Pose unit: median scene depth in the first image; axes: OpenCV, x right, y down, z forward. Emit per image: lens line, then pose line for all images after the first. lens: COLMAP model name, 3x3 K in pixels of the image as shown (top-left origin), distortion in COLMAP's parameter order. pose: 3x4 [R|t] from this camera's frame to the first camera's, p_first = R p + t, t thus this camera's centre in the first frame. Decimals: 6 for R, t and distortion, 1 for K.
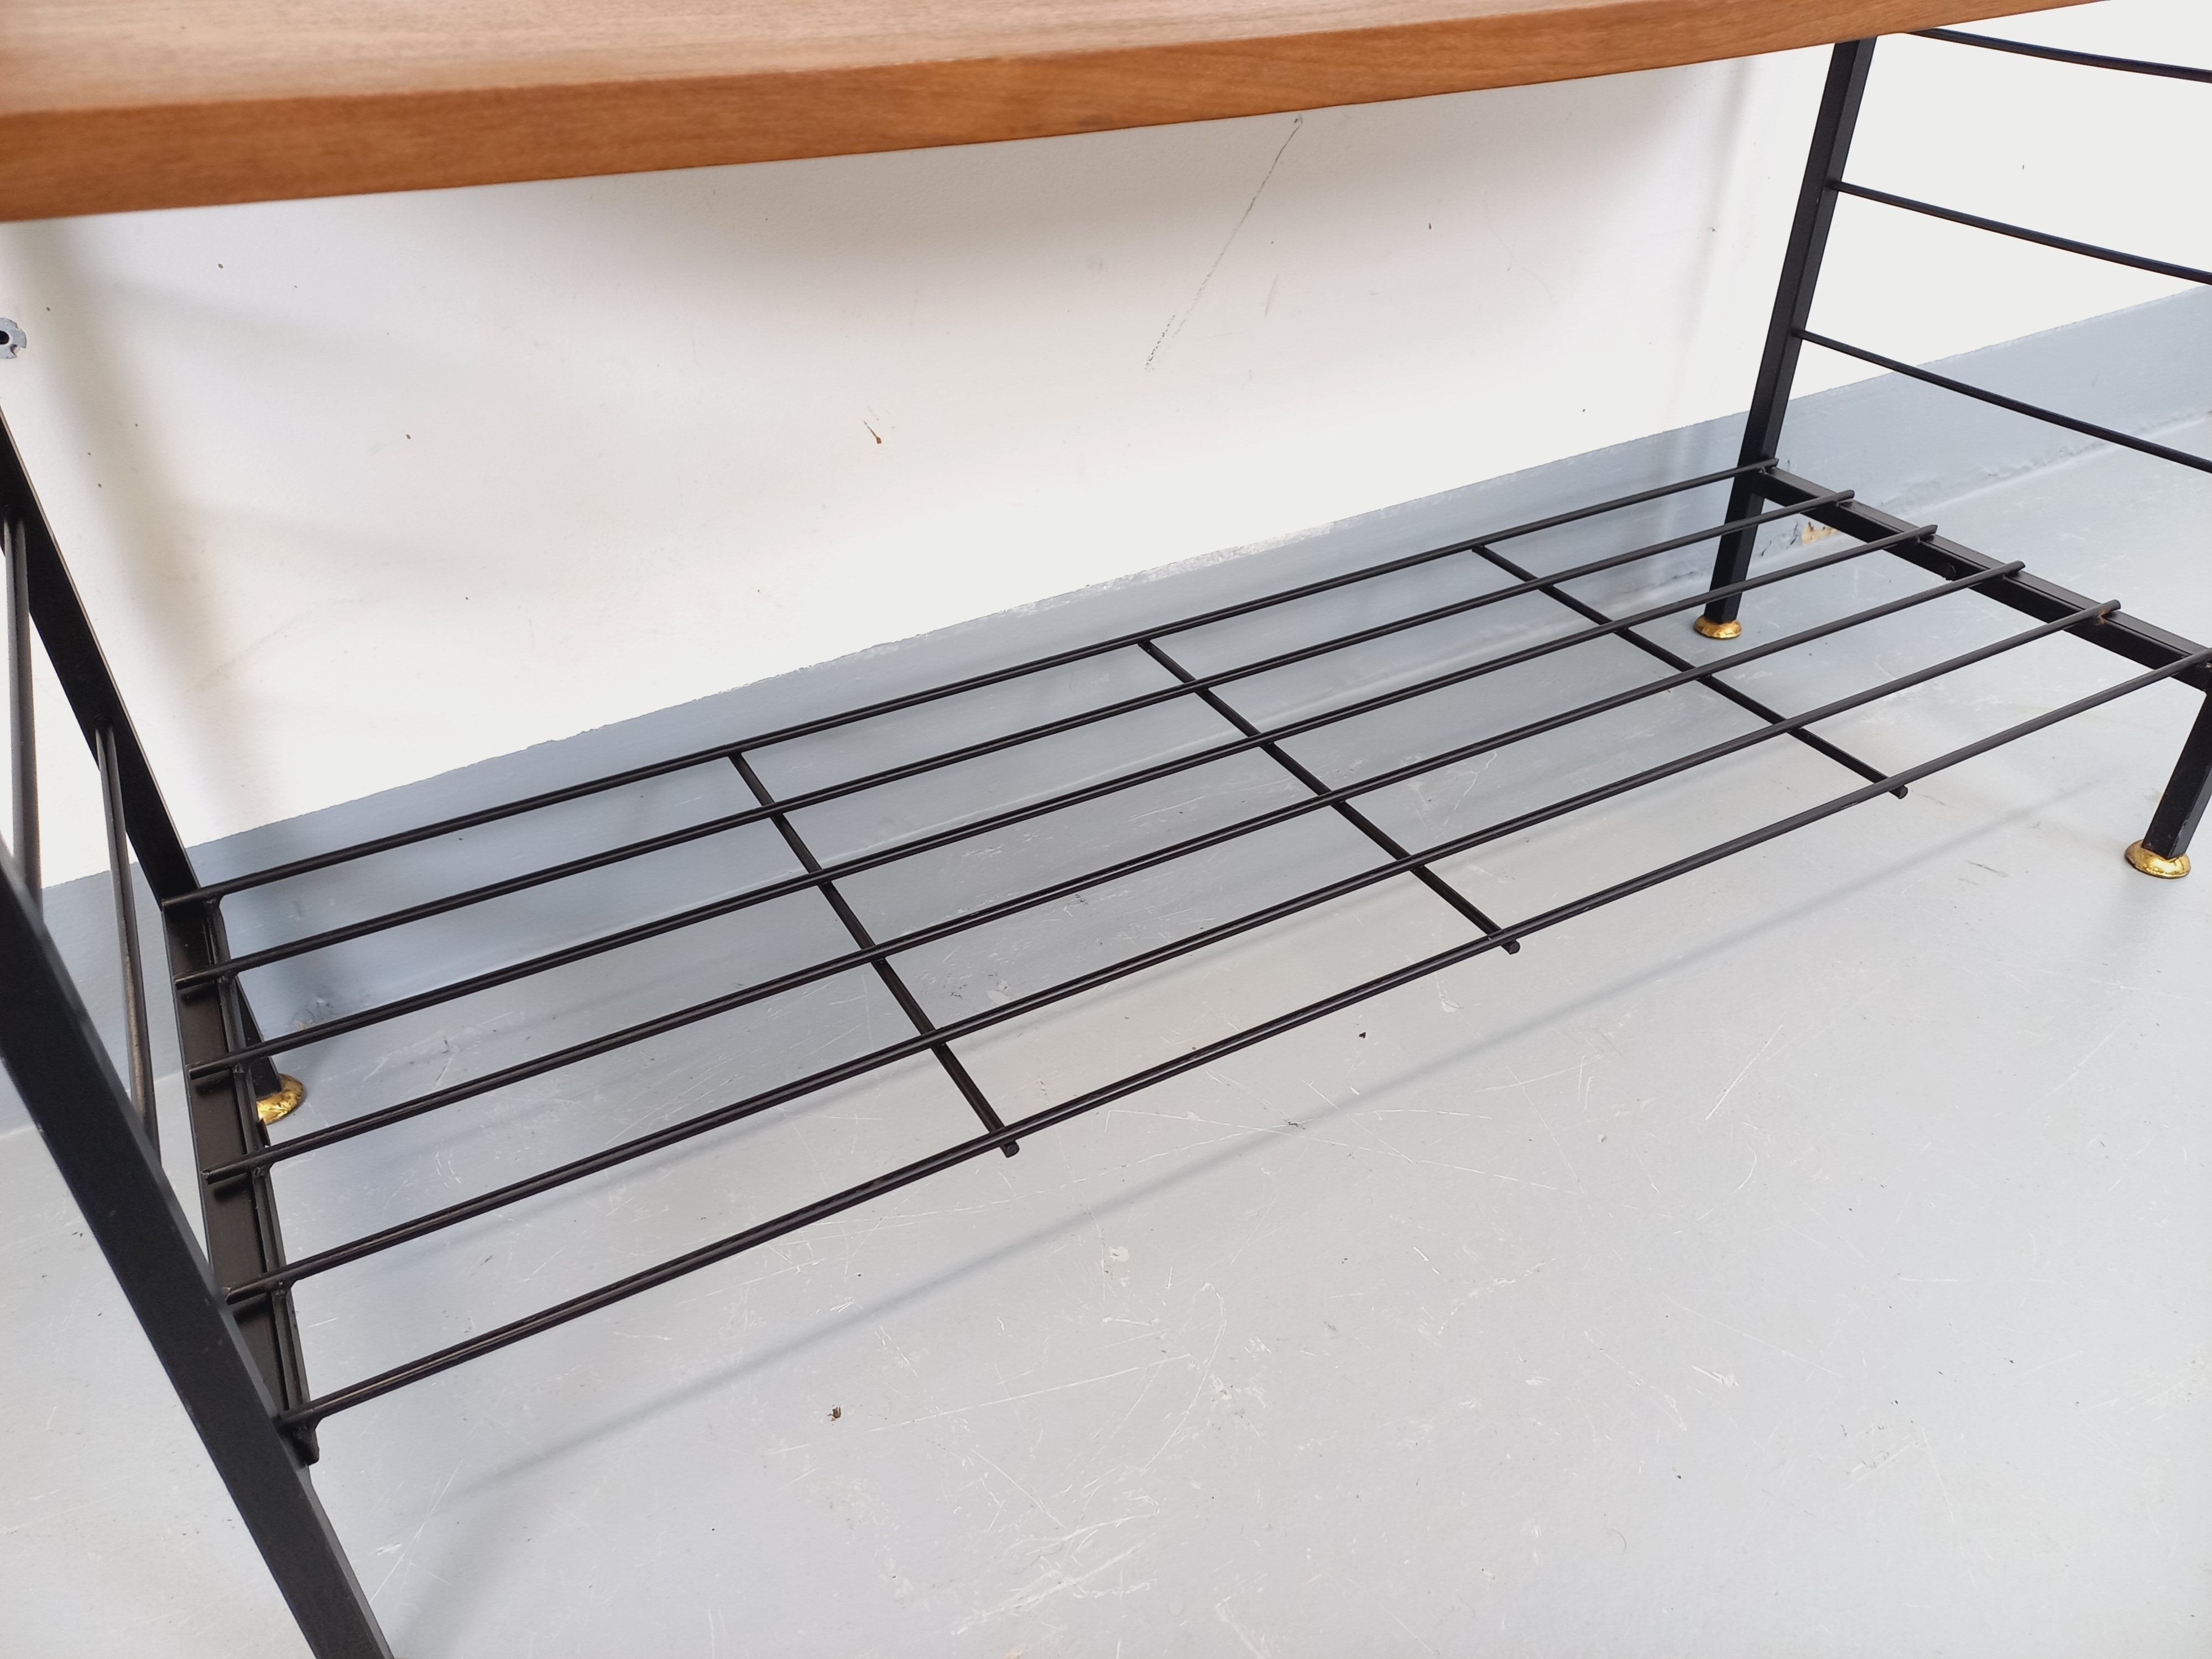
lens RADIAL K [[1648.1, 0, 1136.0], [0, 1648.1, 799.0], [0, 0, 1]] dist [0.068095, -0.076439]
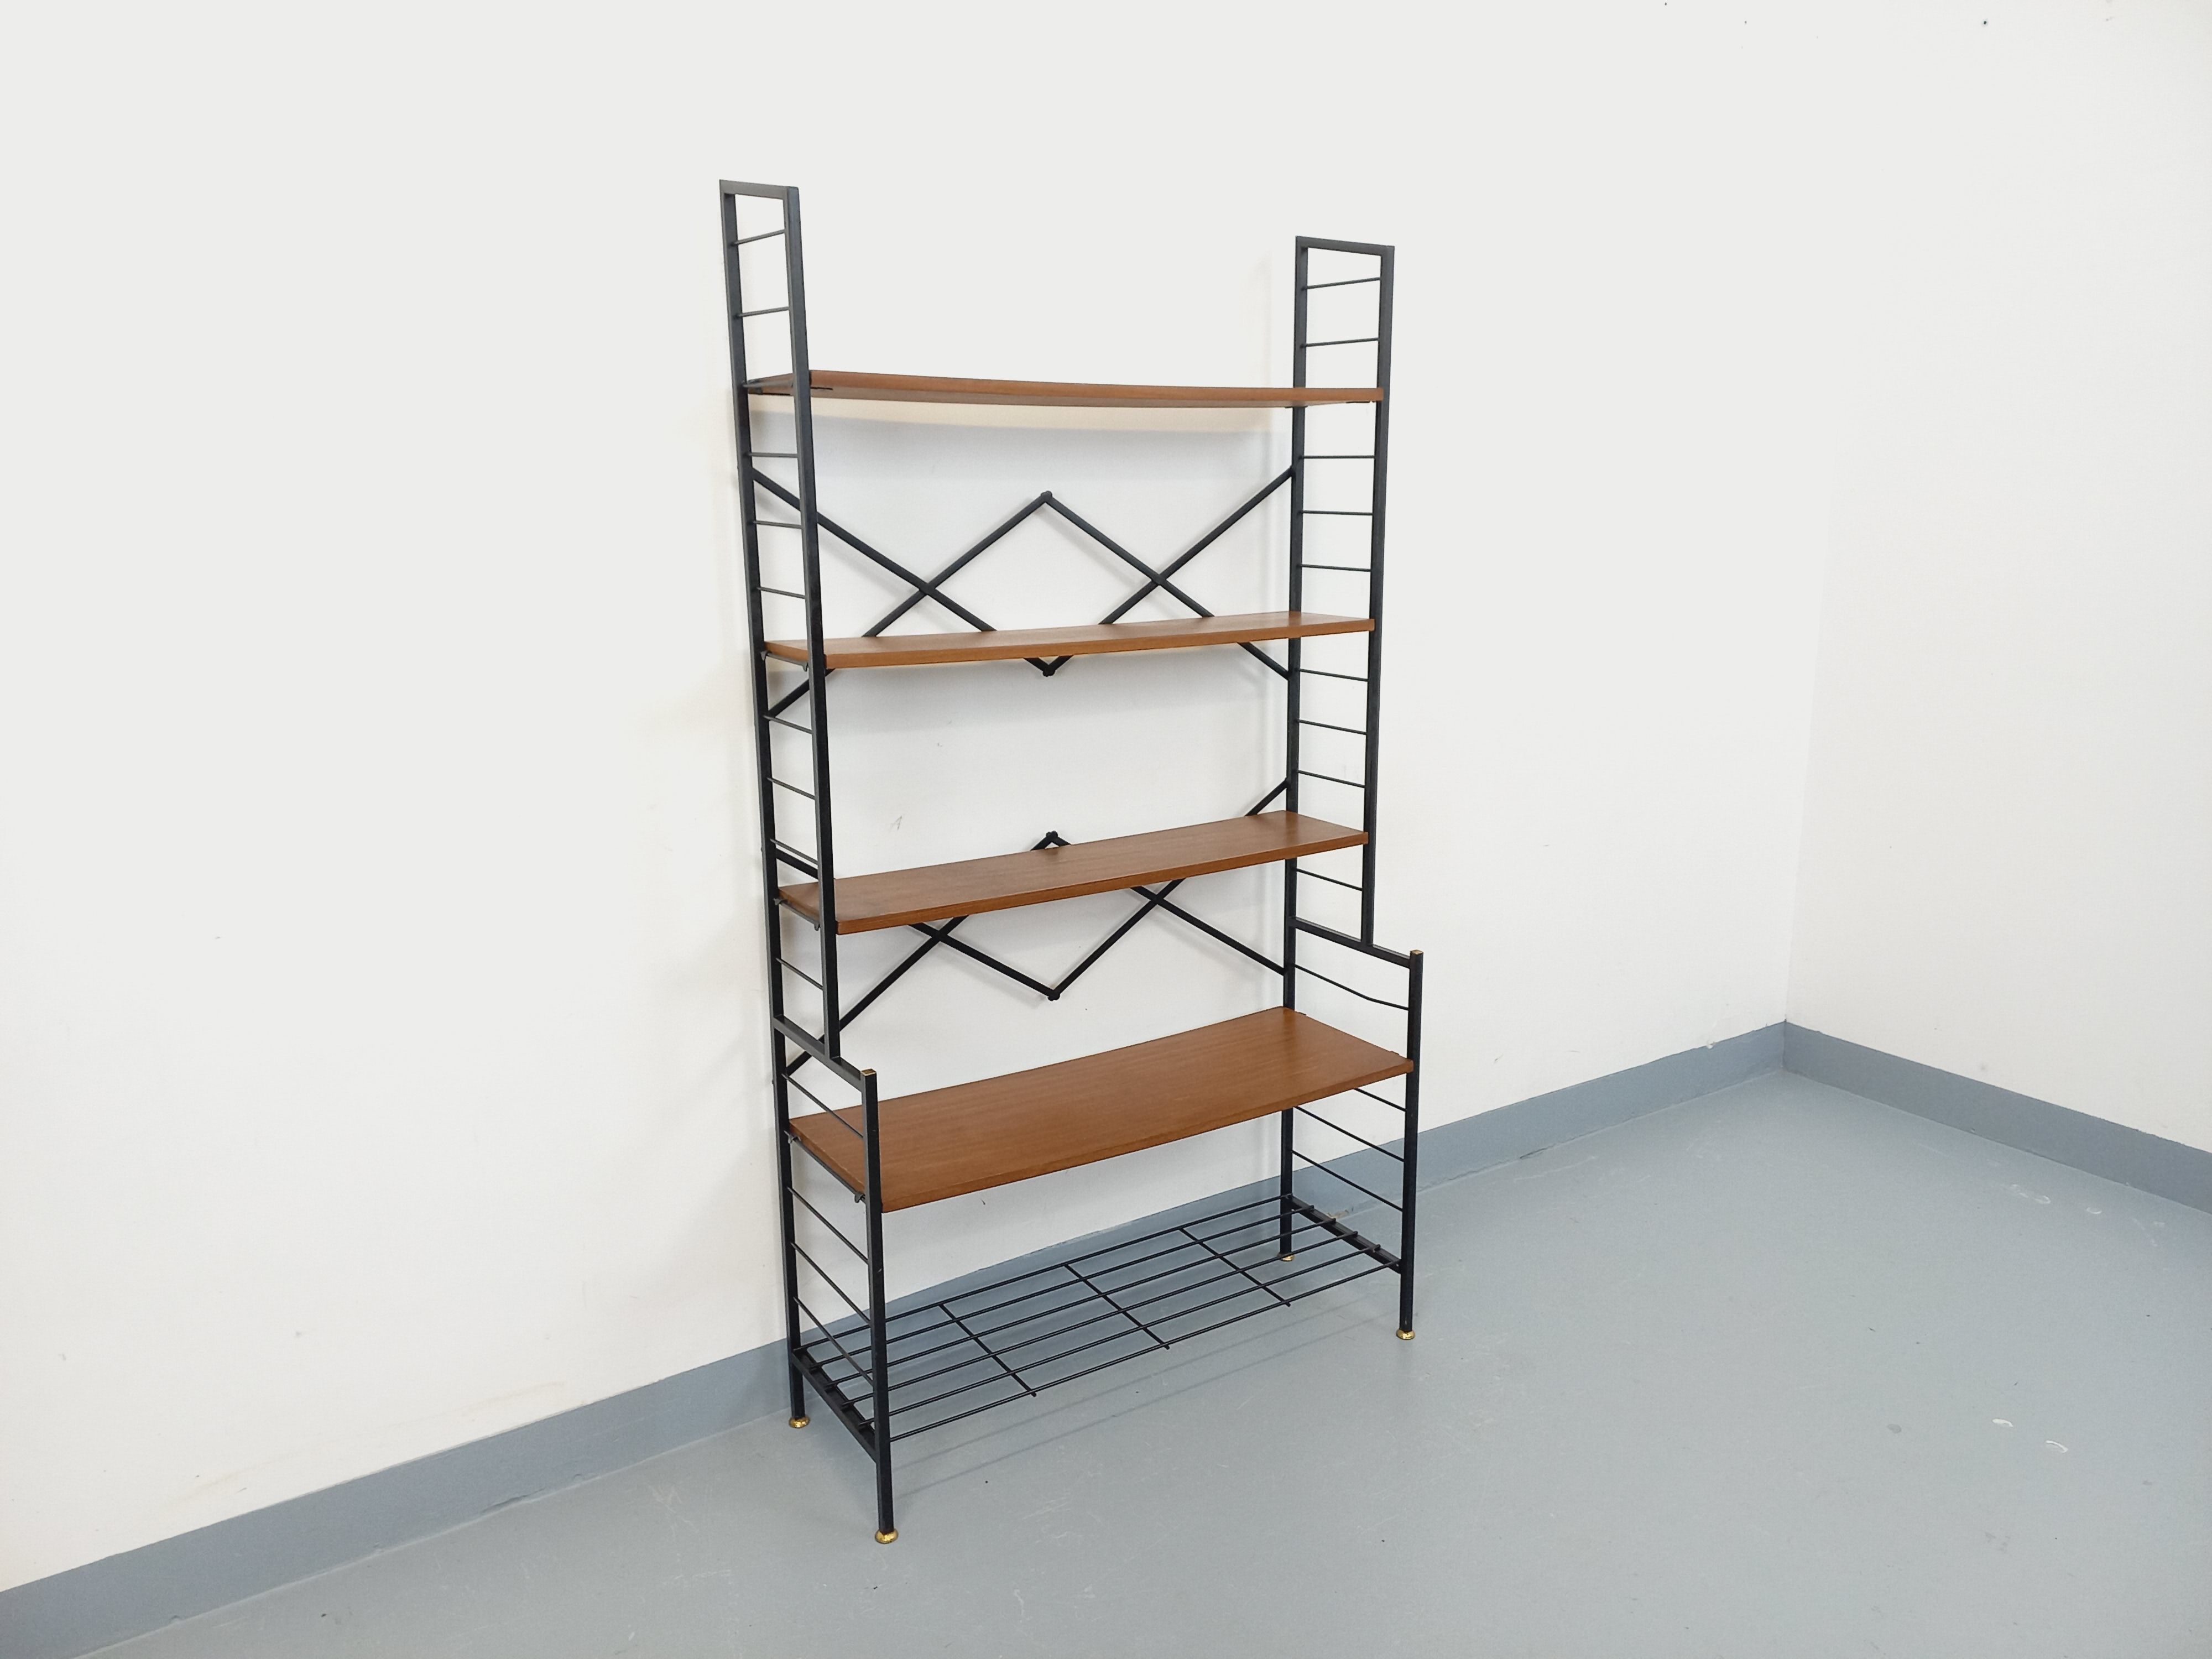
lens RADIAL K [[1618.2, 0, 1135.1], [0, 1618.2, 832.5], [0, 0, 1]] dist [0.058165, 0.000776]
pose [[0.998380, -0.011077, 0.055803, -0.028256], [0.029978, 0.936073, -0.350526, 0.223263], [-0.048353, 0.351631, 0.934889, -2.196556]]
